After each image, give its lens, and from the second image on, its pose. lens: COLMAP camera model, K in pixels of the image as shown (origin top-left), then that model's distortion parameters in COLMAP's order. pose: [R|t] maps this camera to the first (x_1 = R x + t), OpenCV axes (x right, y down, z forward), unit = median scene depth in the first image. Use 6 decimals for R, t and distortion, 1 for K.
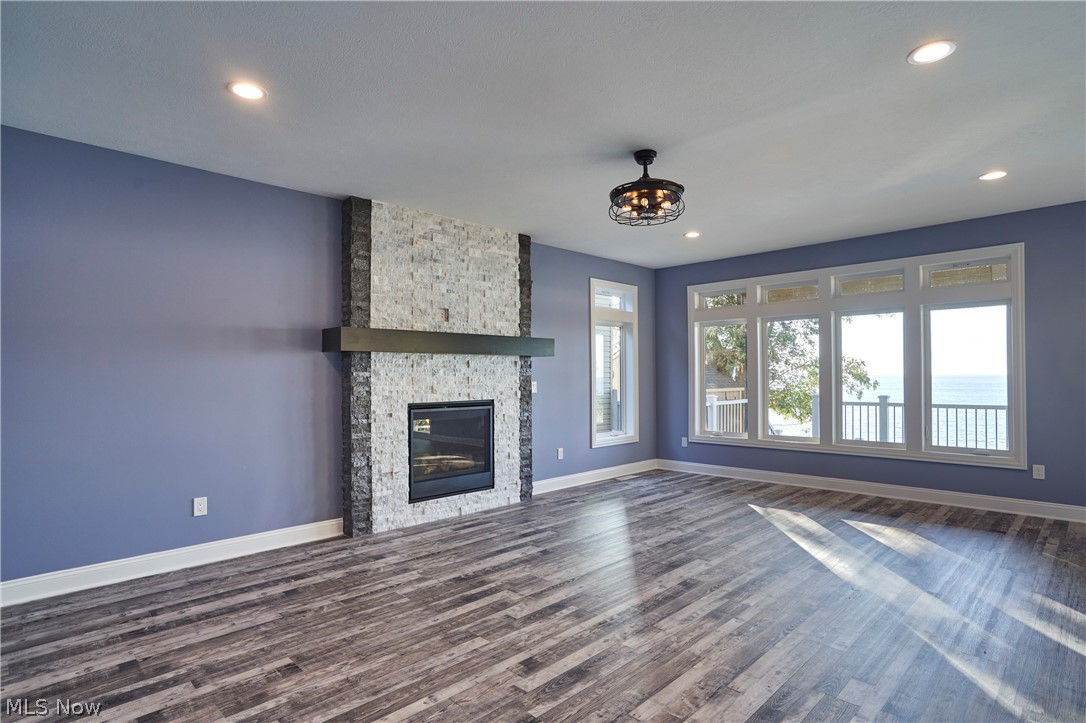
lens RADIAL K [[559.3, 0, 539.9], [0, 559.3, 367.2], [0, 0, 1]] dist [-0.041221, 0.030325]
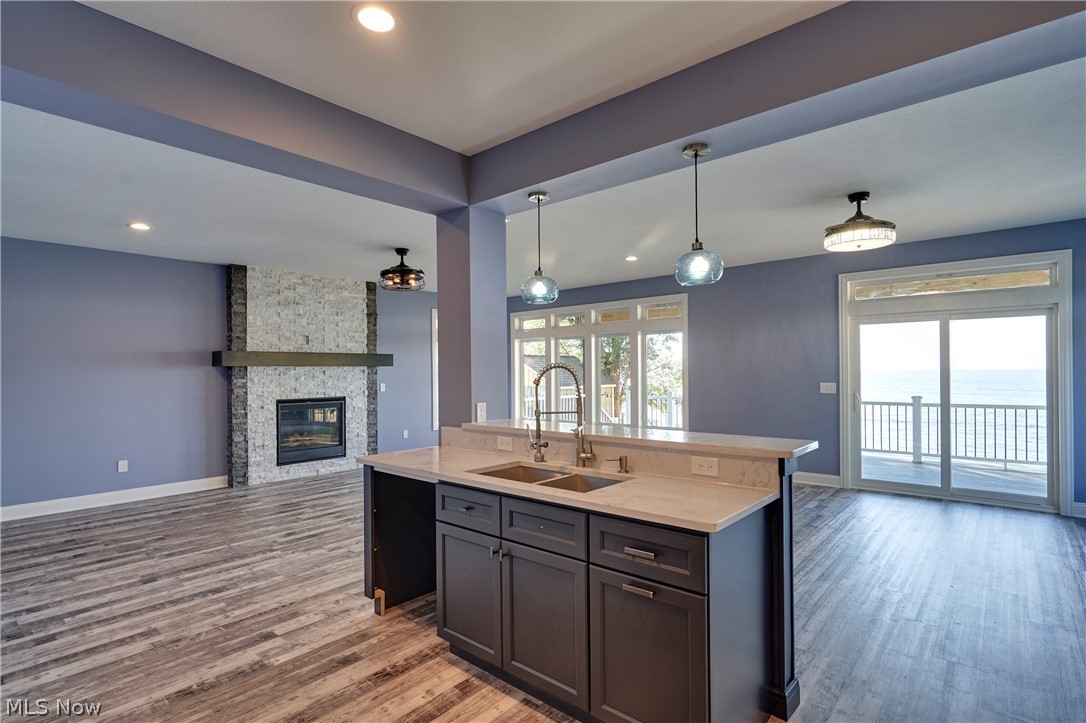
lens RADIAL K [[527.4, 0, 535.9], [0, 527.4, 367.3], [0, 0, 1]] dist [0.014197, -0.000173]
pose [[0.998185, -0.001694, 0.060193, 0.388124], [0.001204, 0.999966, 0.008179, -0.034201], [-0.060205, -0.008092, 0.998153, -0.481574]]
